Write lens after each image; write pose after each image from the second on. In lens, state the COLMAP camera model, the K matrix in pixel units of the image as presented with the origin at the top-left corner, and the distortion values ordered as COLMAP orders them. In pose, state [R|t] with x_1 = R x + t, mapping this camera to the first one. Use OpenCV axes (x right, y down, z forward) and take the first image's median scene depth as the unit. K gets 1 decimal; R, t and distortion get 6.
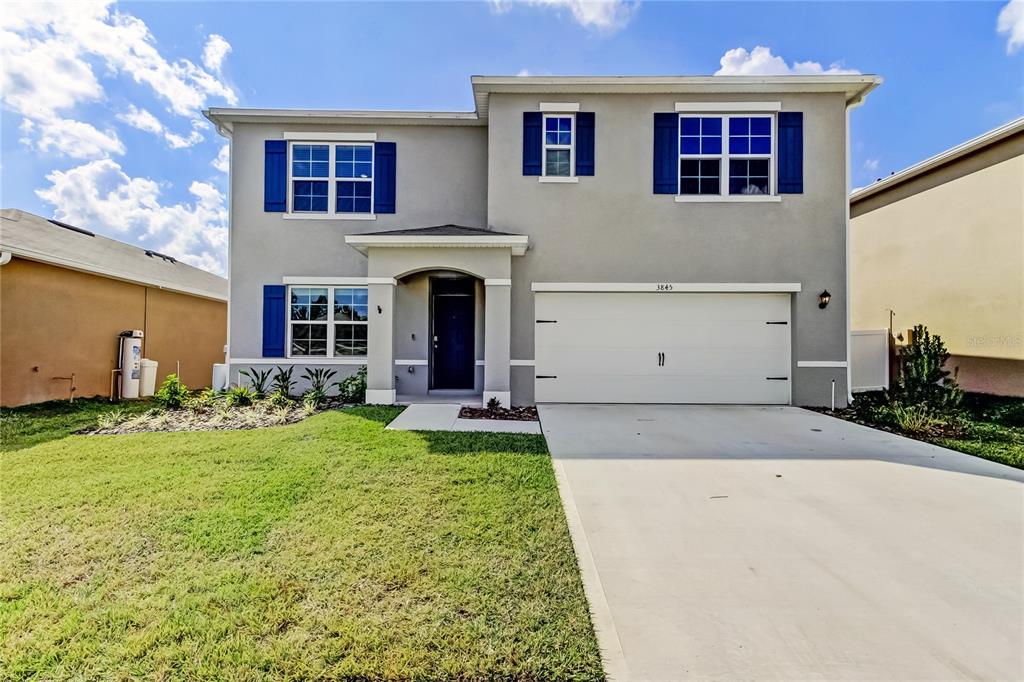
lens RADIAL K [[483.1, 0, 513.3], [0, 483.1, 341.6], [0, 0, 1]] dist [0.015656, -0.002392]
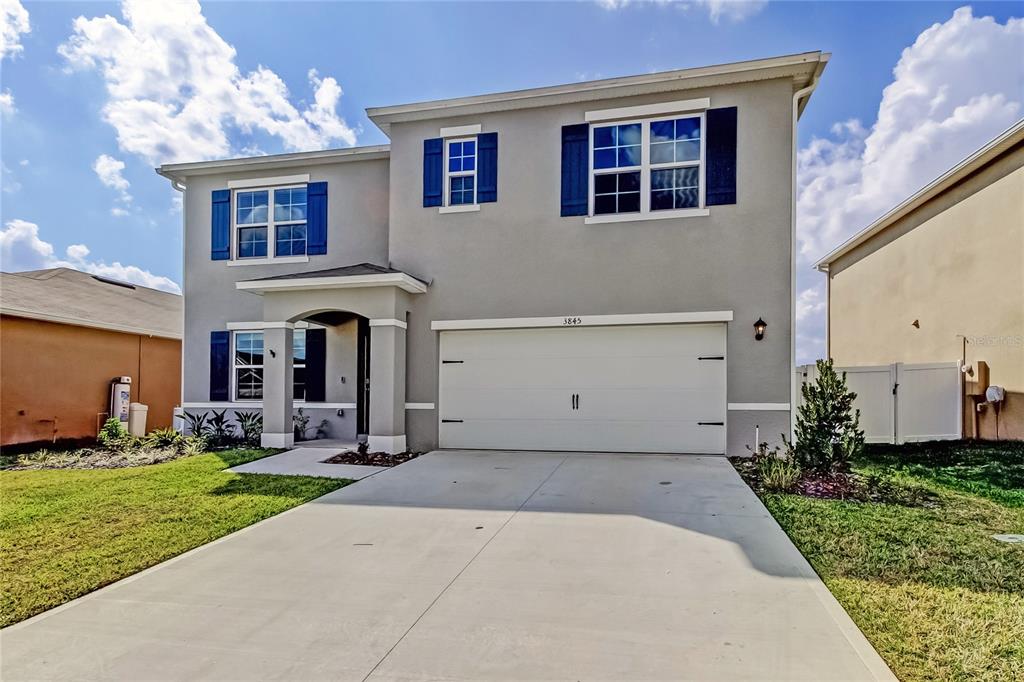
lens RADIAL K [[538.1, 0, 510.1], [0, 538.1, 385.7], [0, 0, 1]] dist [0.012342, -0.000025]
pose [[0.978638, -0.010334, -0.205333, 0.392659], [0.011777, 0.999914, 0.005806, -0.000079], [0.205255, -0.008101, 0.978675, 0.003887]]
